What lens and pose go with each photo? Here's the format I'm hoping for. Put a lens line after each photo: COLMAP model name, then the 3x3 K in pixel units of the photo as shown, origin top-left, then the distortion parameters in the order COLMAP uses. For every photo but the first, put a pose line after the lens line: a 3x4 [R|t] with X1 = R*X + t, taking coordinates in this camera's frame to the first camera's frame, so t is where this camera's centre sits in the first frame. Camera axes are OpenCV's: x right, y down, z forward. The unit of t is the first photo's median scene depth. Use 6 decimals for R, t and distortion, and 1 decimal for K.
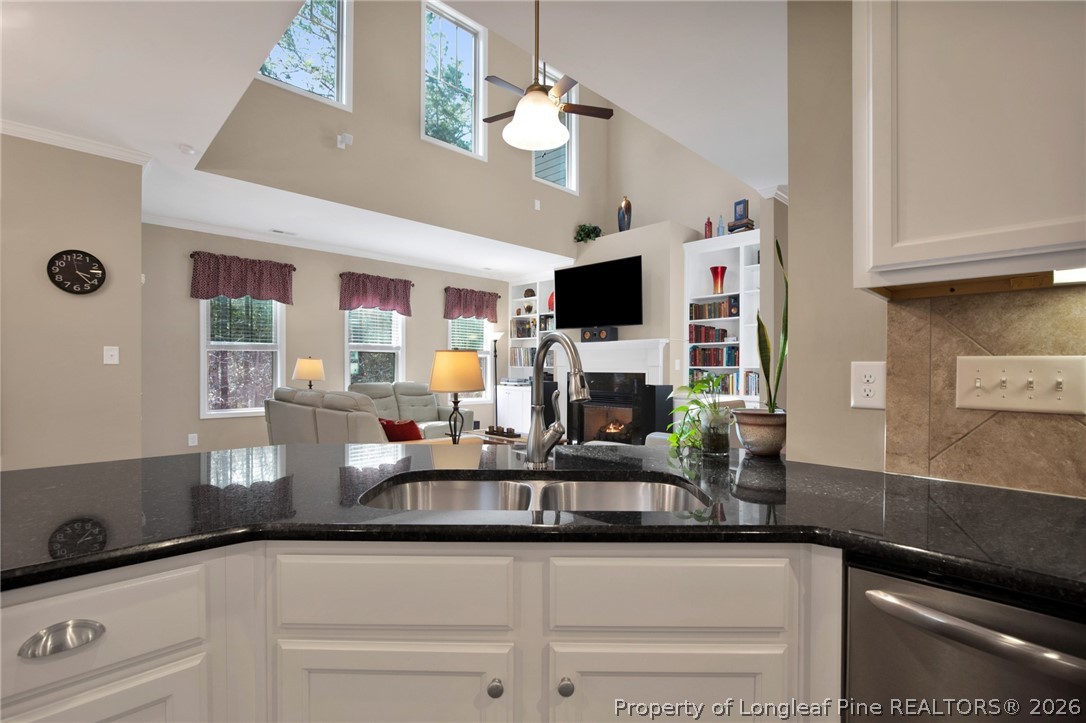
lens RADIAL K [[505.7, 0, 540.1], [0, 505.7, 376.3], [0, 0, 1]] dist [-0.010200, 0.001797]
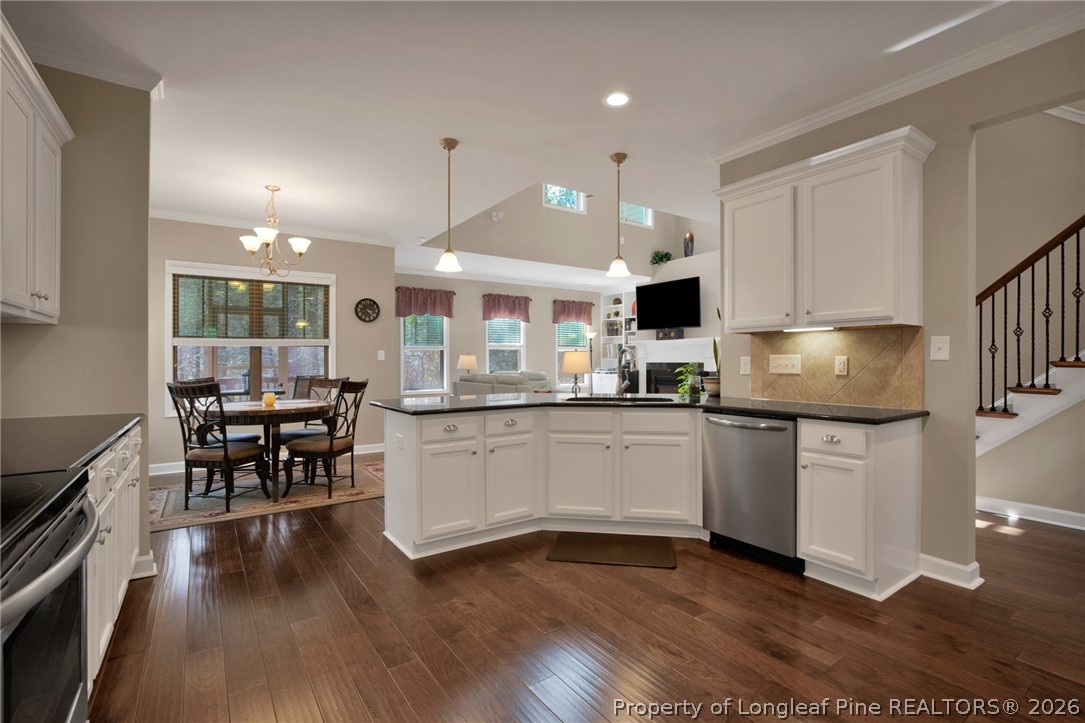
lens RADIAL K [[505.3, 0, 543.1], [0, 505.3, 374.3], [0, 0, 1]] dist [-0.010200, 0.001797]
pose [[0.985883, -0.005150, -0.167359, 0.010019], [0.007392, 0.999891, 0.012777, 0.004311], [0.167275, -0.013834, 0.985813, -0.403517]]
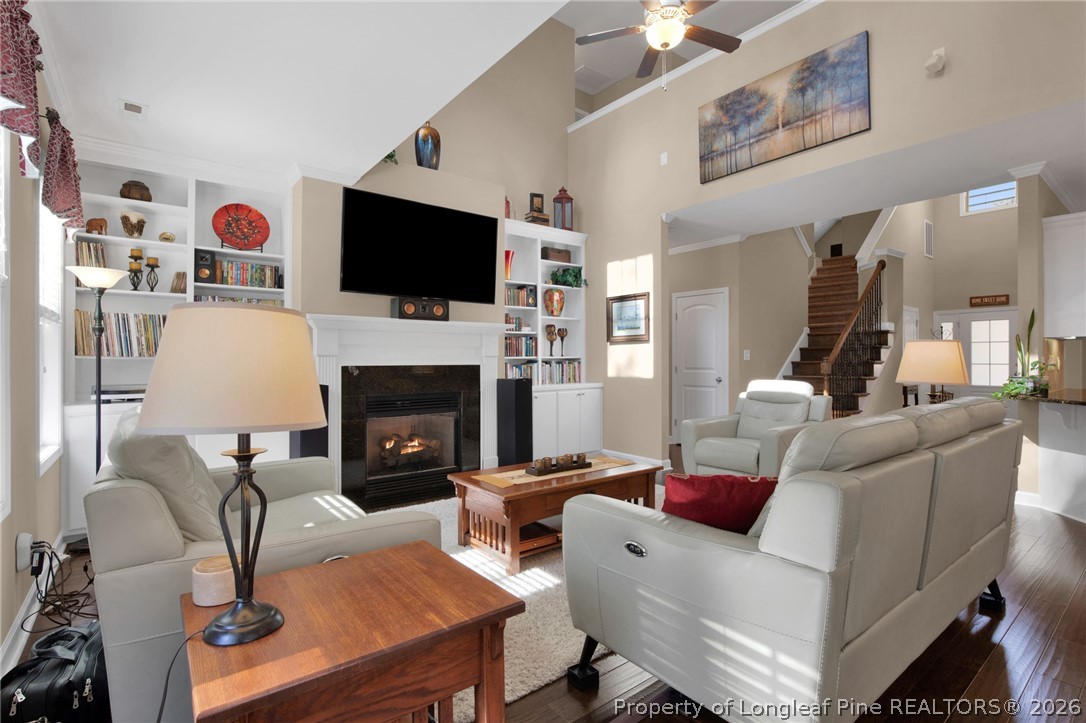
lens RADIAL K [[505.7, 0, 543.7], [0, 505.7, 357.1], [0, 0, 1]] dist [-0.010200, 0.001797]
pose [[0.098641, -0.011650, 0.995055, -0.571196], [0.010578, 0.999887, 0.010658, -0.026015], [-0.995067, 0.009474, 0.098753, 0.815723]]
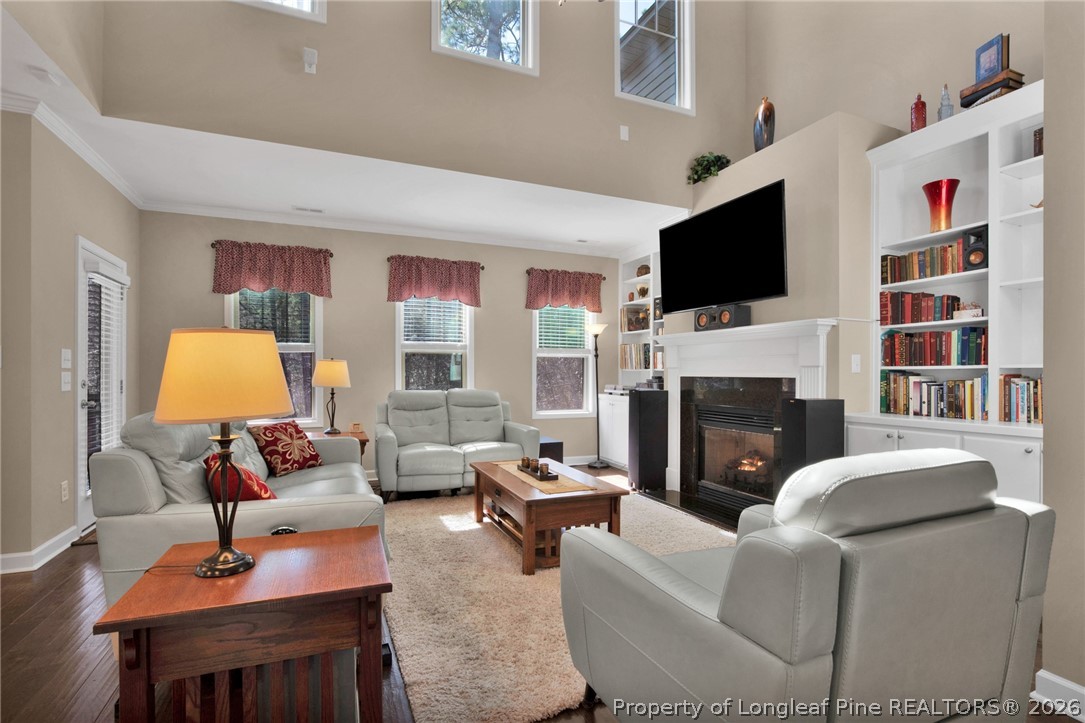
lens RADIAL K [[505.3, 0, 544.8], [0, 505.3, 380.0], [0, 0, 1]] dist [-0.010200, 0.001797]
pose [[0.936161, 0.000089, -0.351572, 0.139909], [0.000049, 1.000000, 0.000382, -0.004224], [0.351572, -0.000375, 0.936161, 0.335789]]
